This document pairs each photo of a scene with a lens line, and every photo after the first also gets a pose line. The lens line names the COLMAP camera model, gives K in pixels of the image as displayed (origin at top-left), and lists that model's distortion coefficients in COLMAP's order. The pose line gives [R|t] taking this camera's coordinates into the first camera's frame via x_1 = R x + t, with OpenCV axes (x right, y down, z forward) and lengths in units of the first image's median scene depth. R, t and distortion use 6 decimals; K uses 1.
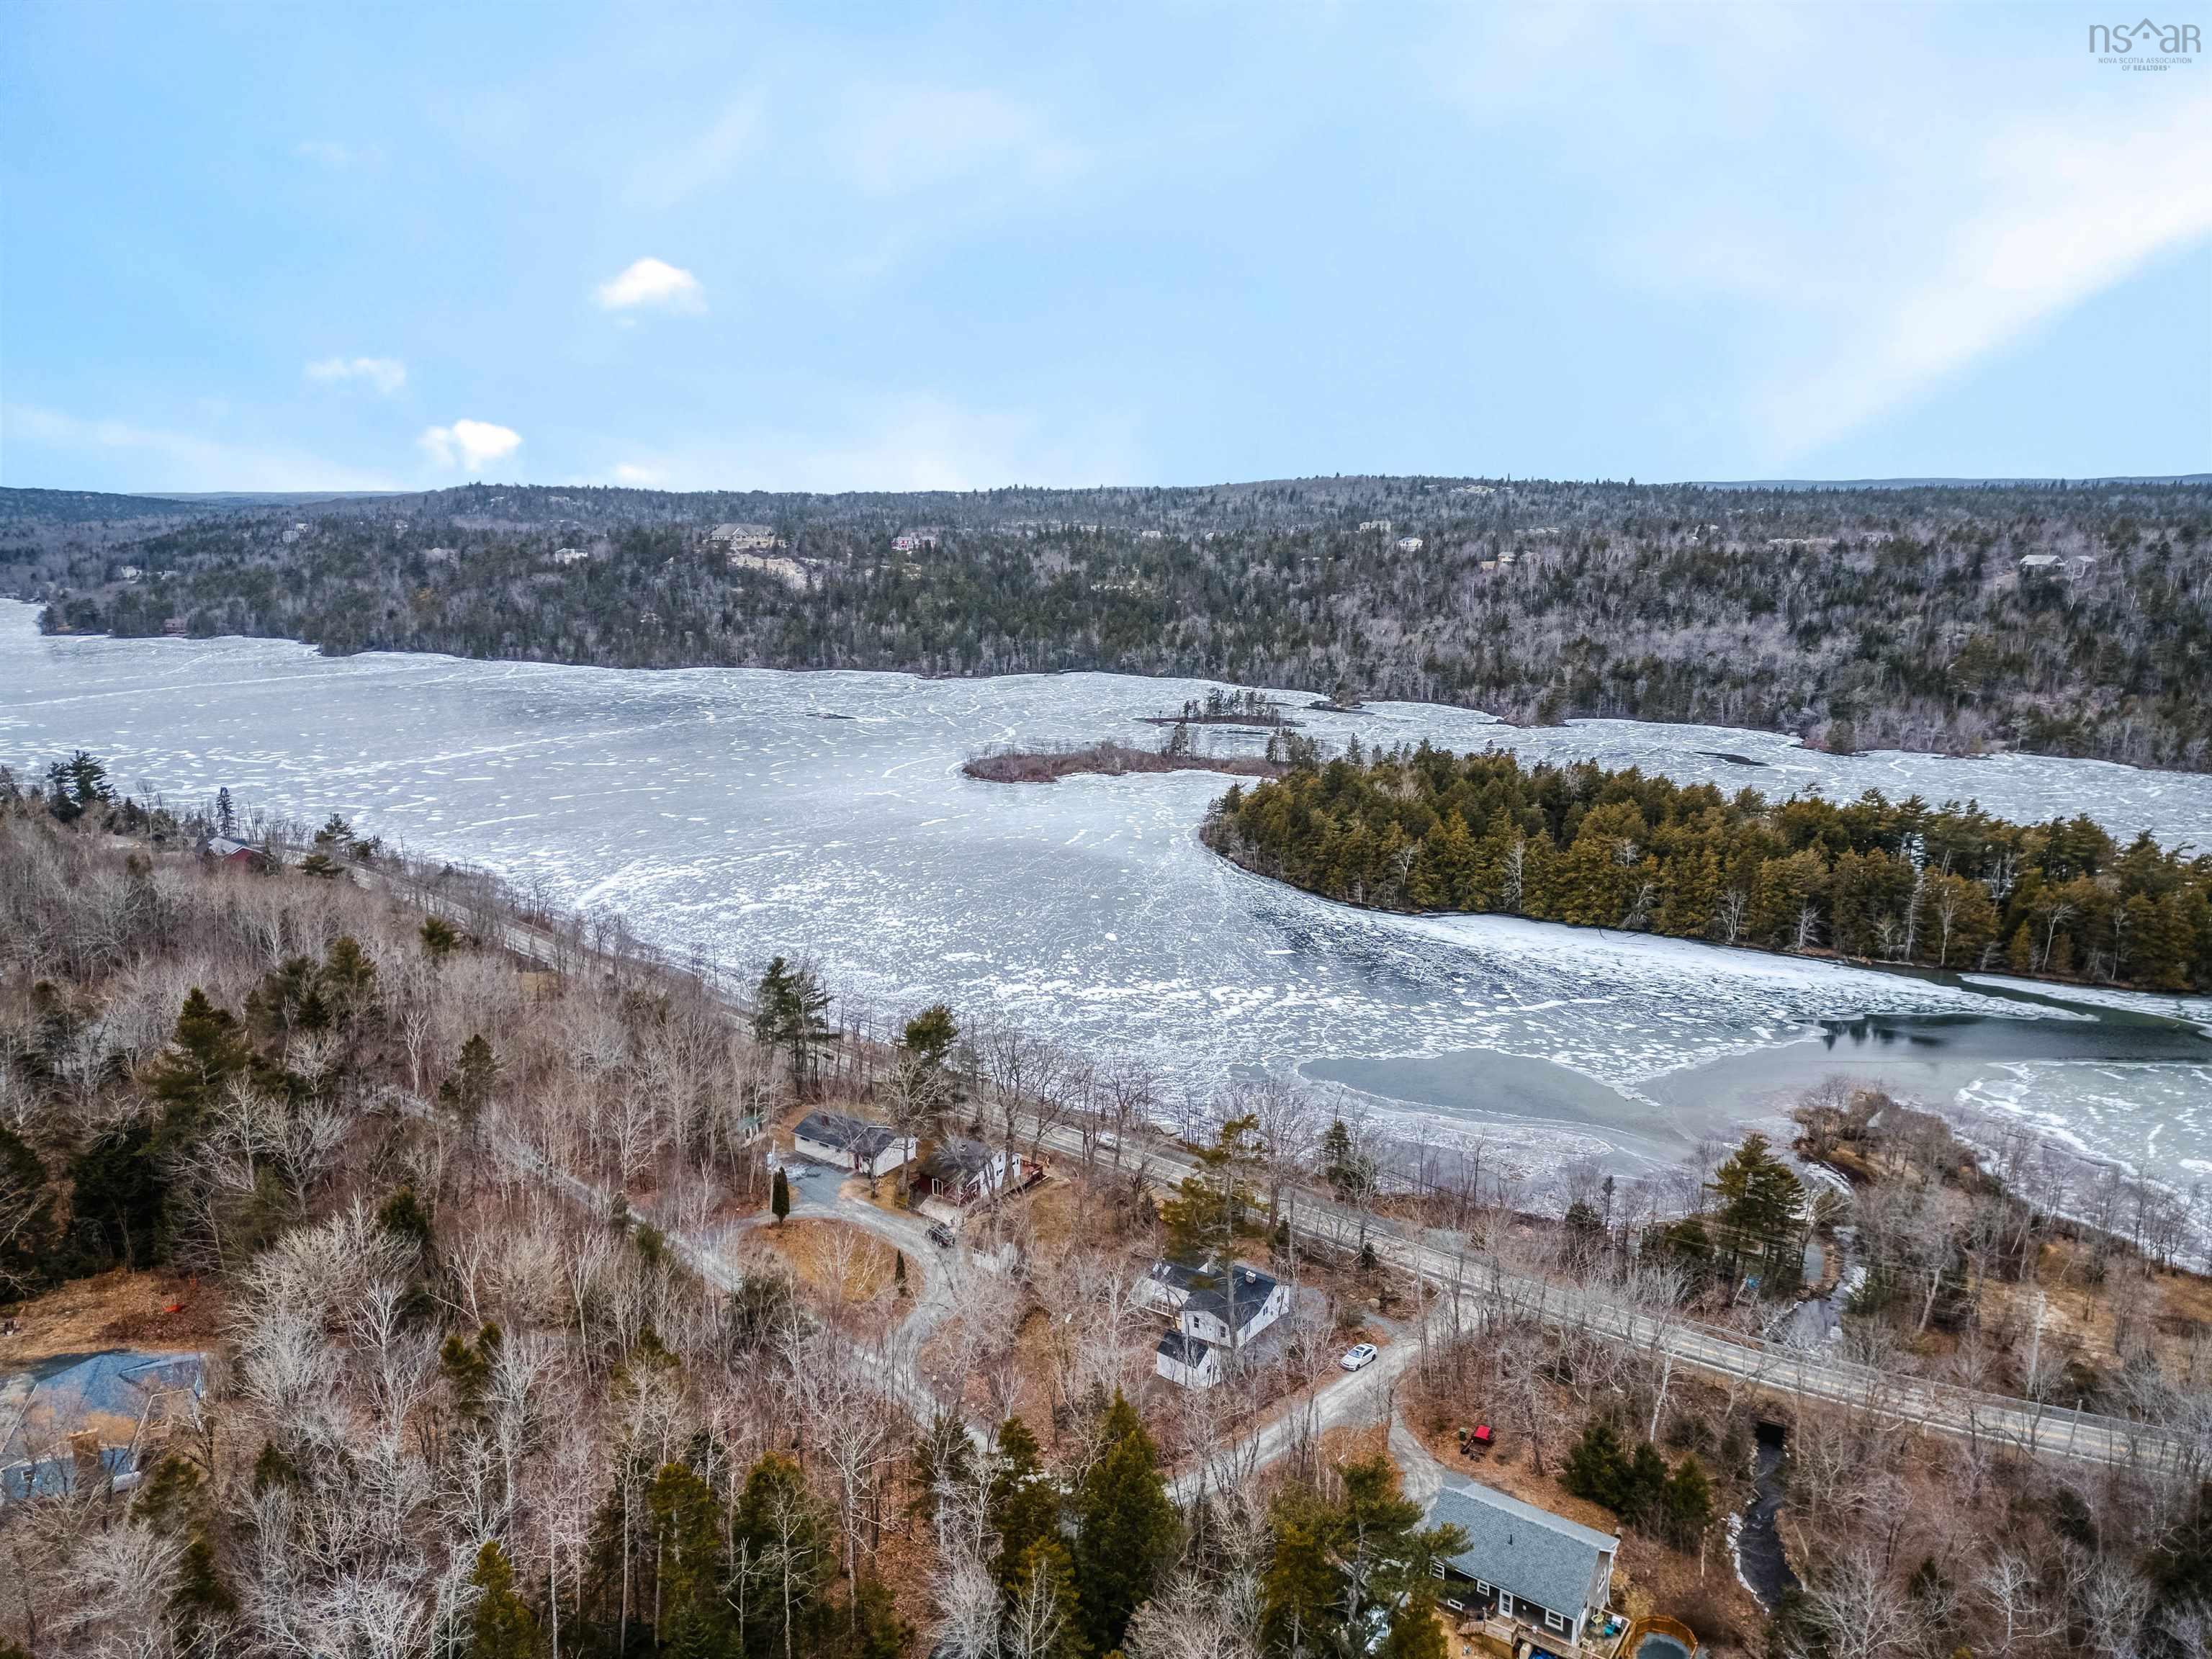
lens RADIAL K [[1521.7, 0, 1095.5], [0, 1521.7, 839.1], [0, 0, 1]] dist [0.133821, -0.159709]
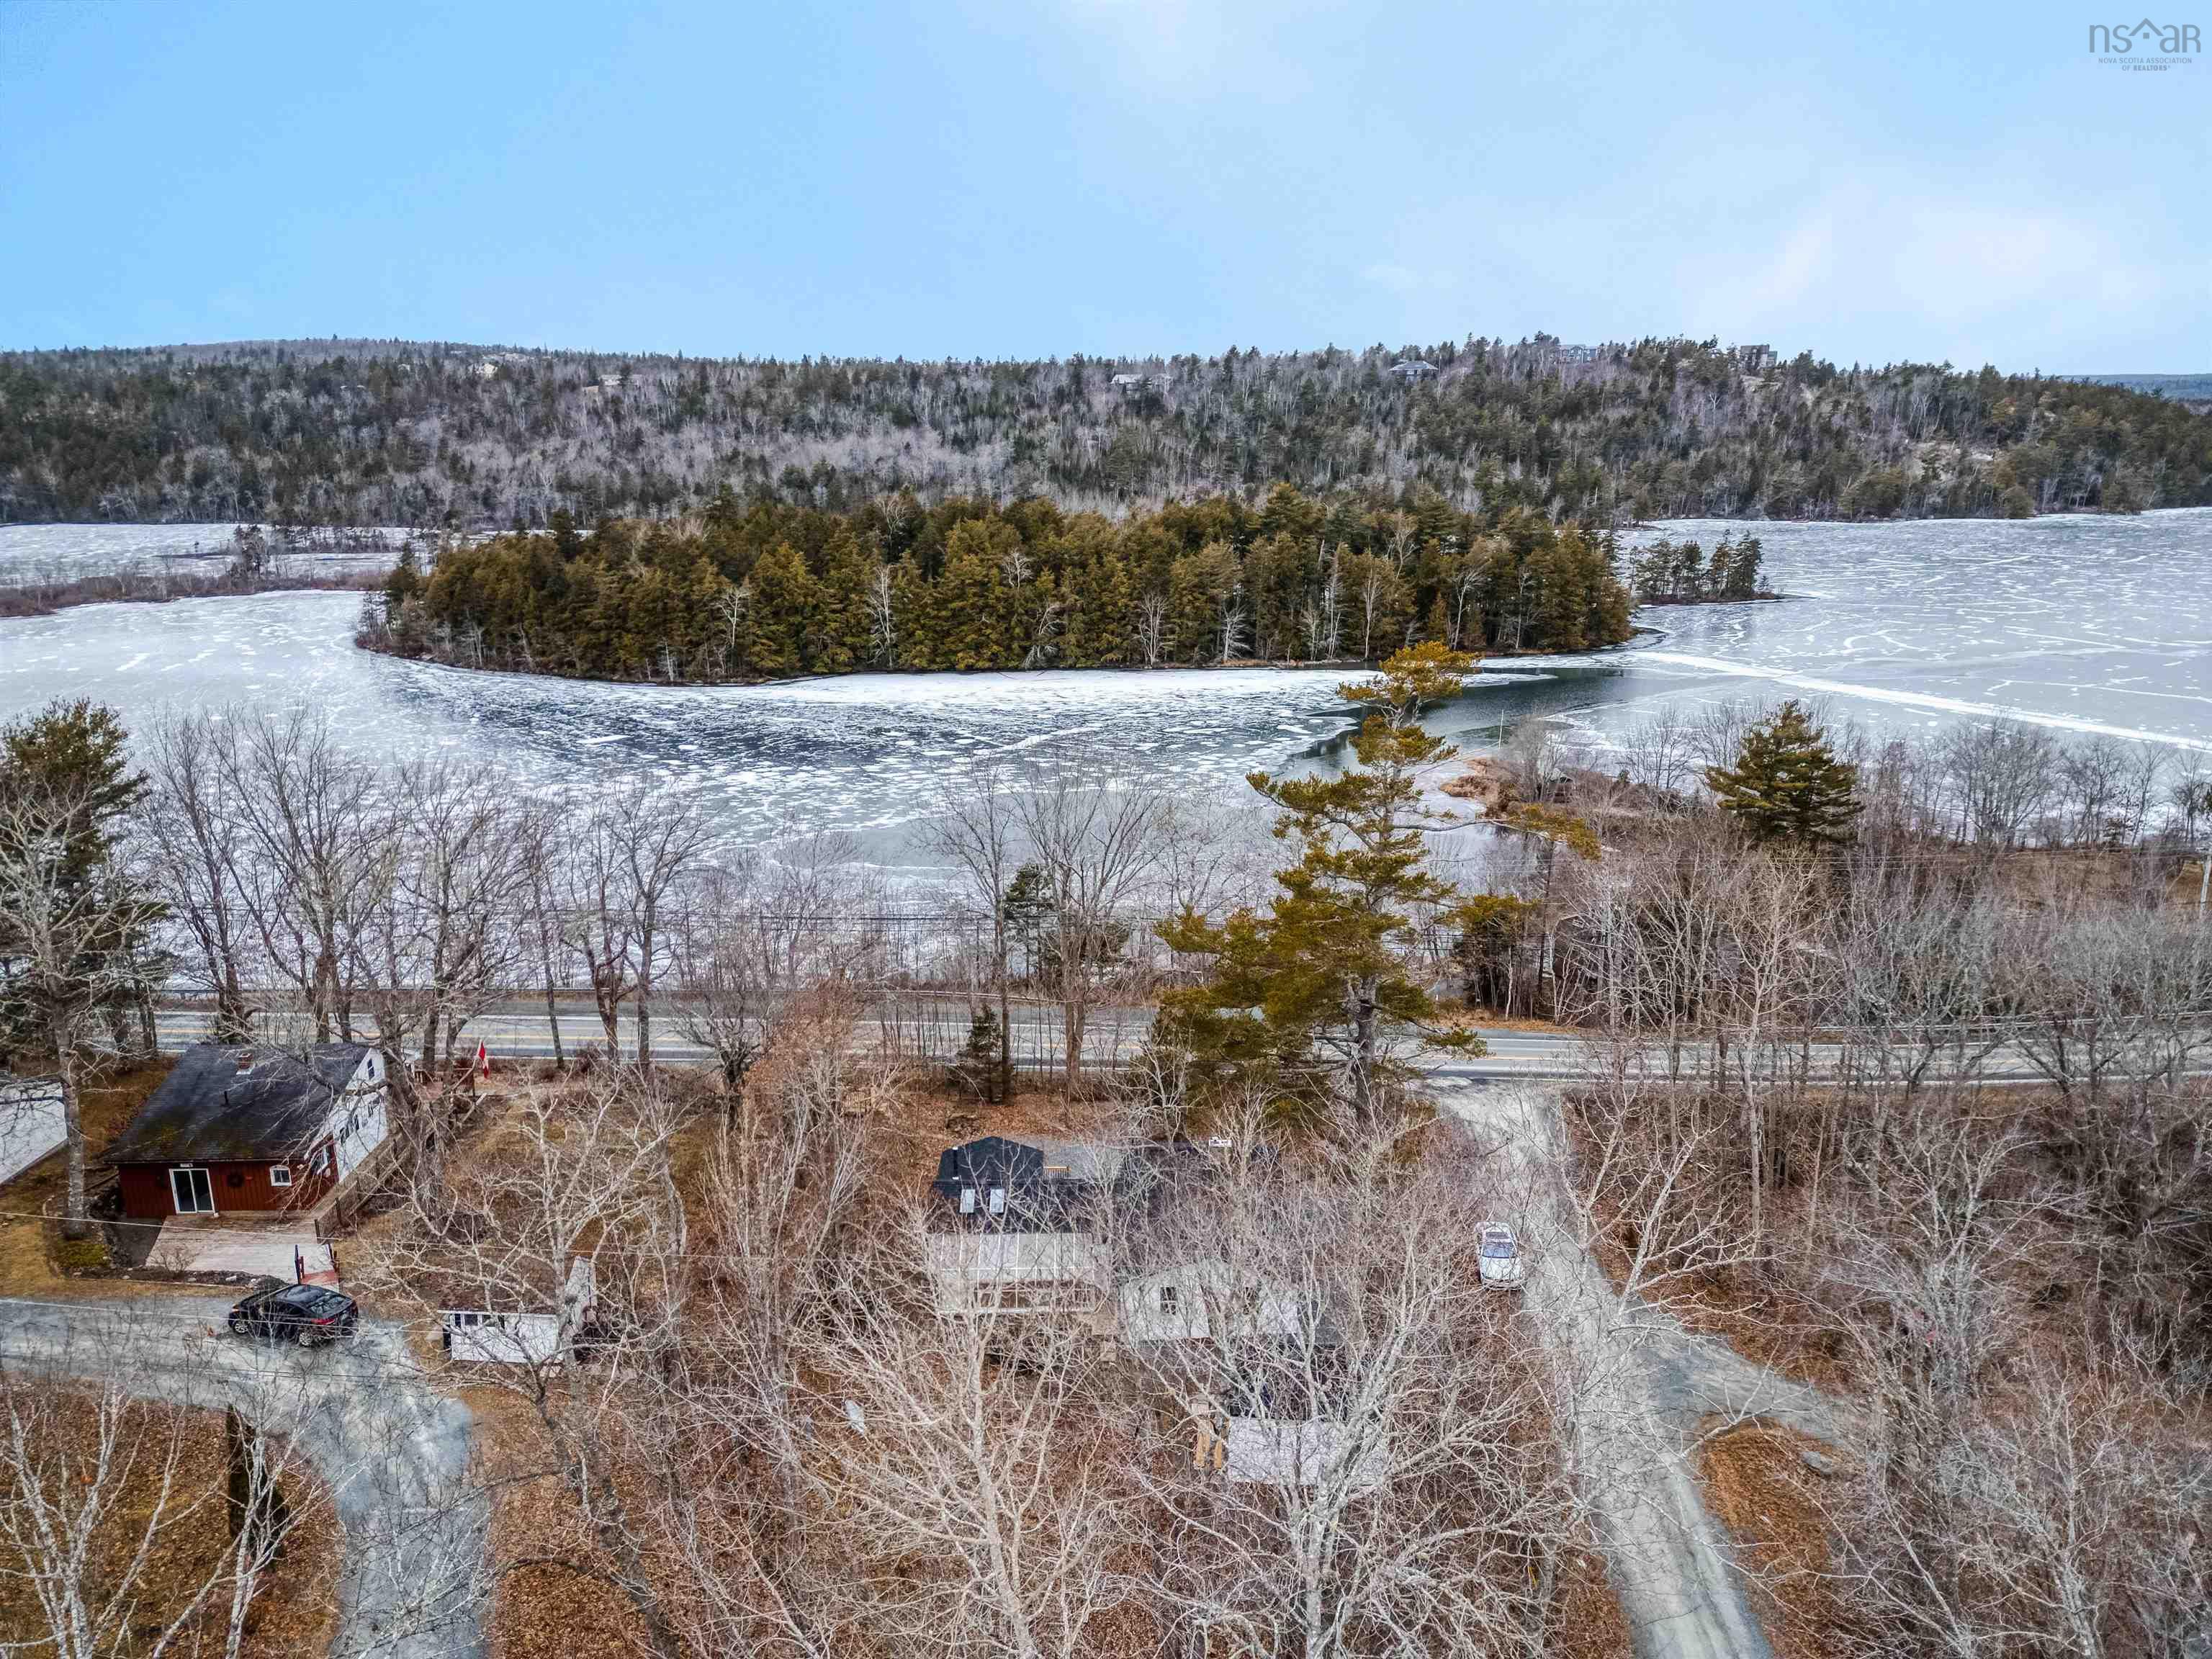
lens RADIAL K [[1532.3, 0, 1096.5], [0, 1532.3, 830.5], [0, 0, 1]] dist [0.091293, -0.088386]
pose [[0.820994, -0.148206, 0.551365, -0.027845], [0.125685, 0.988945, 0.078680, 0.034609], [-0.556931, 0.004702, 0.830546, 0.142126]]
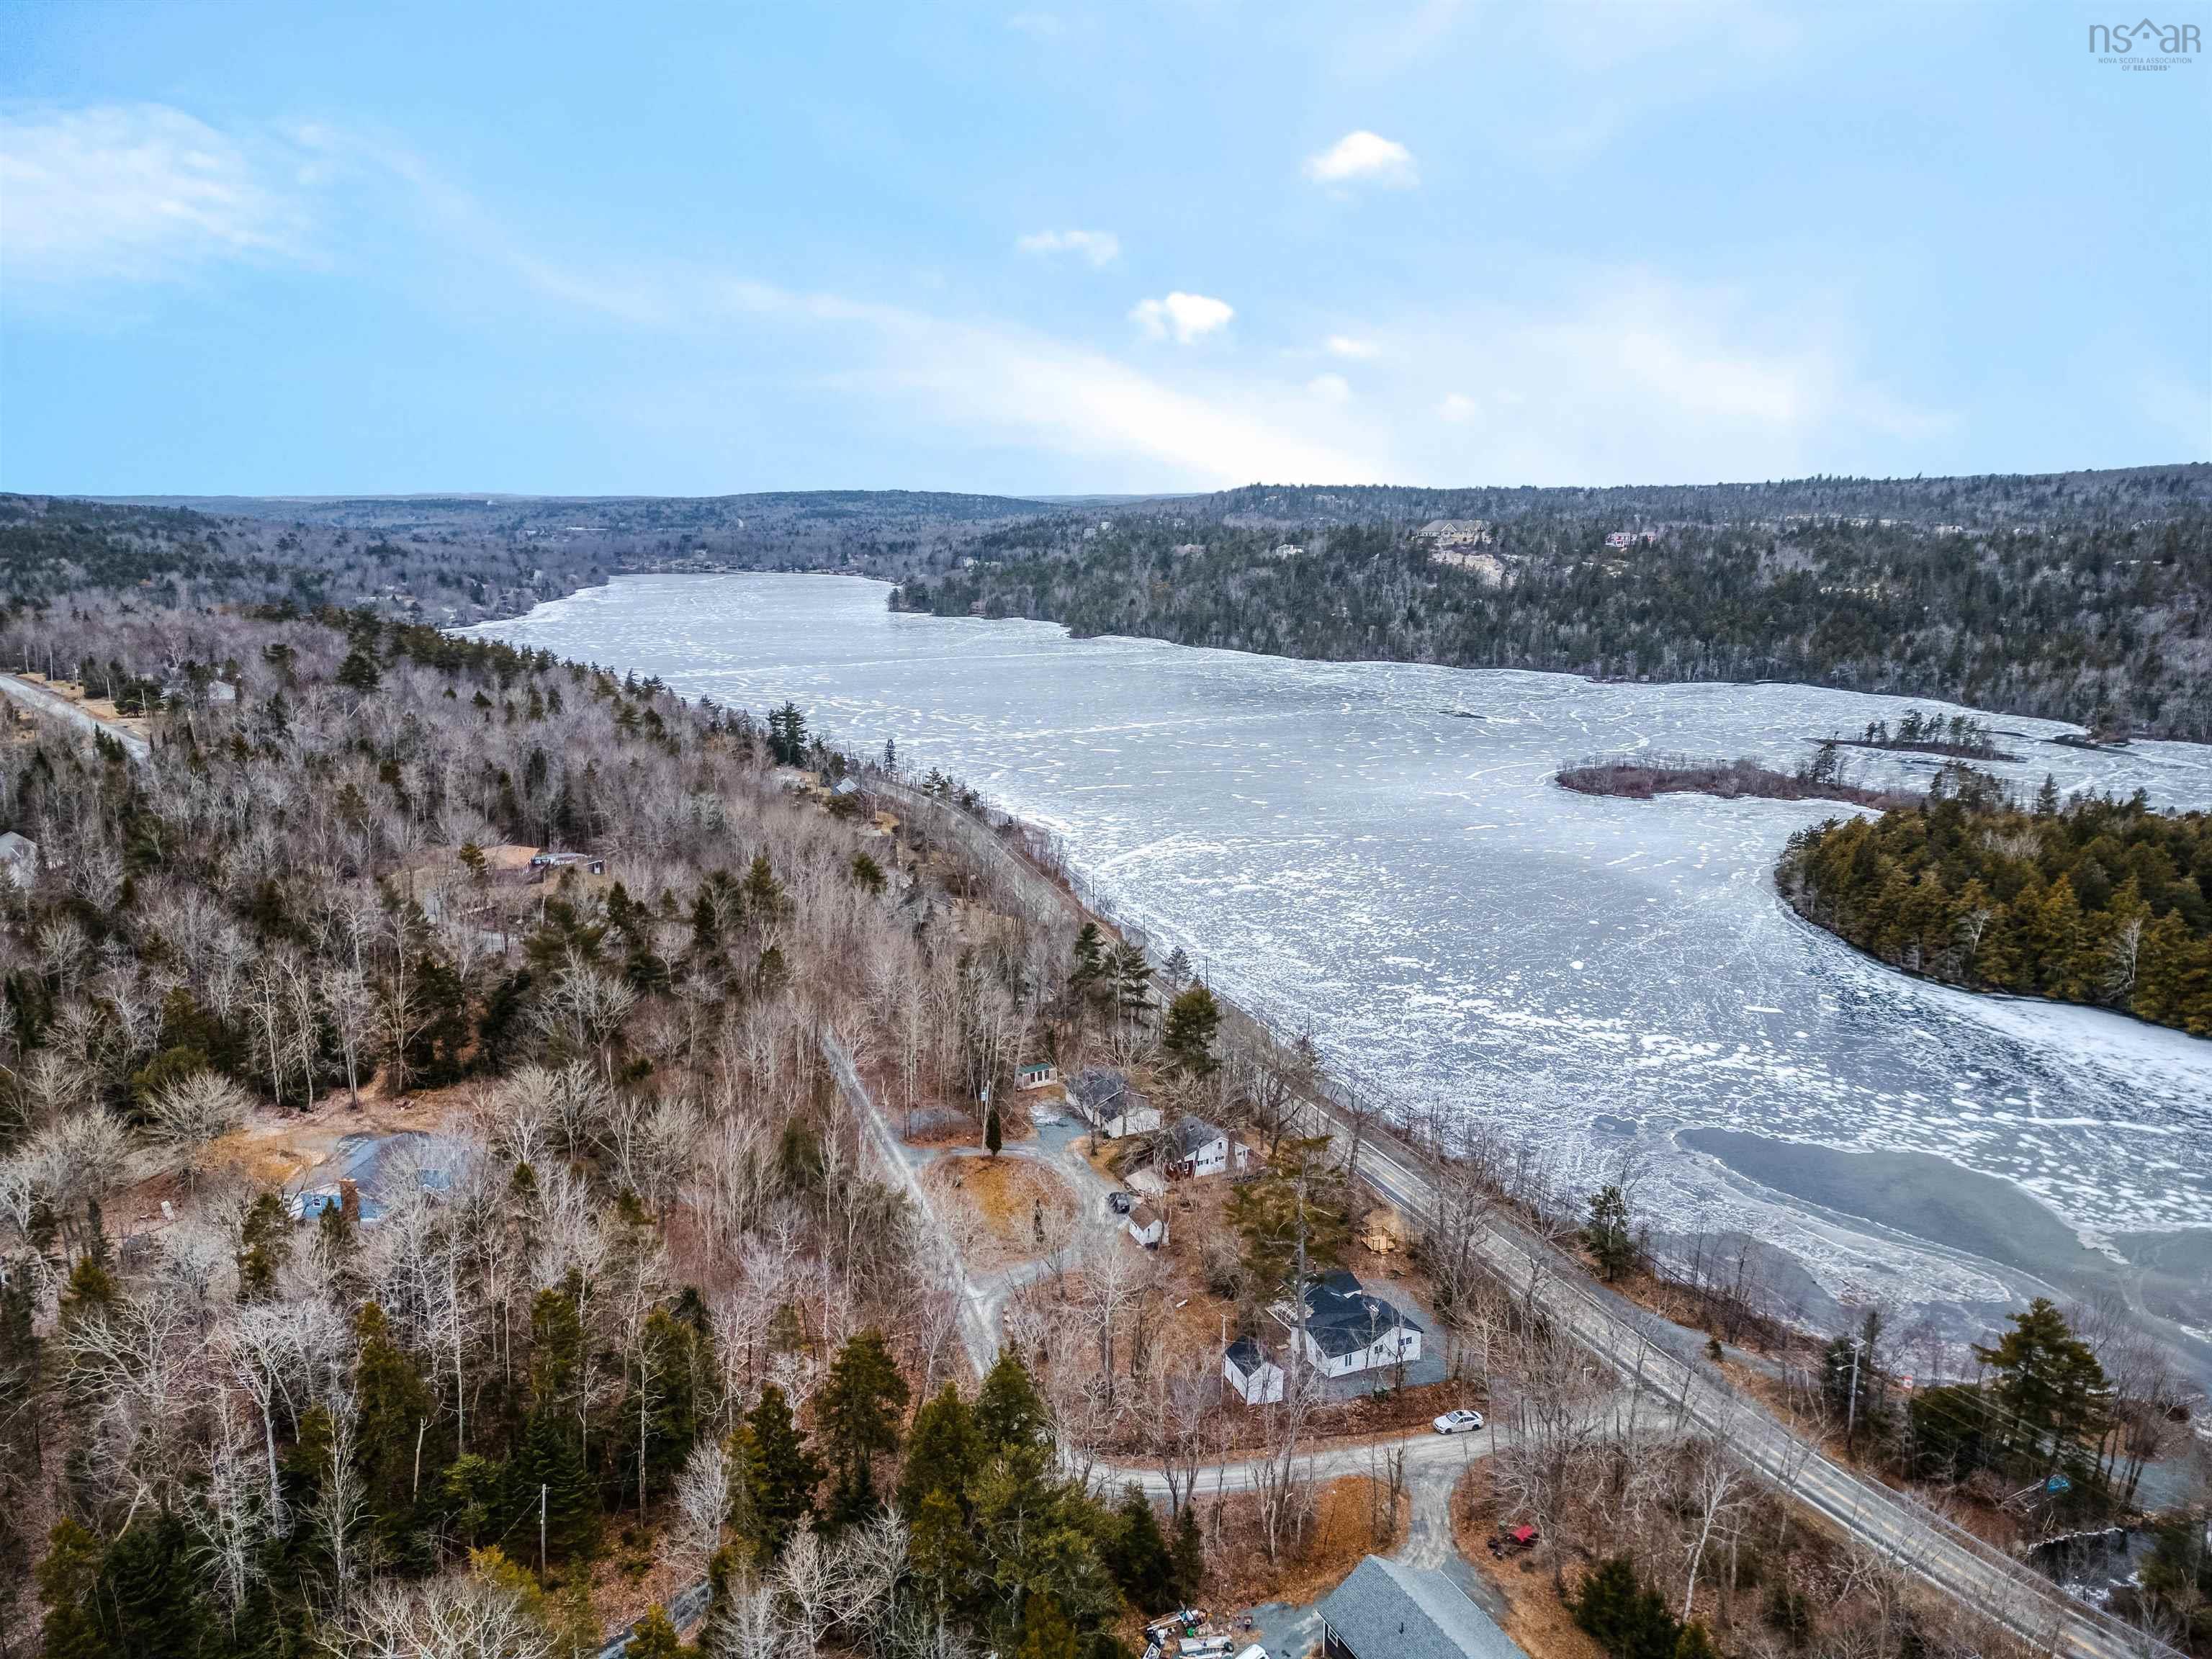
lens RADIAL K [[1532.3, 0, 1096.5], [0, 1532.3, 830.5], [0, 0, 1]] dist [0.091293, -0.088386]
pose [[0.877743, 0.101786, -0.468195, 0.076756], [-0.103460, 0.994385, 0.022219, -0.003193], [0.467828, 0.028937, 0.883346, 0.012818]]
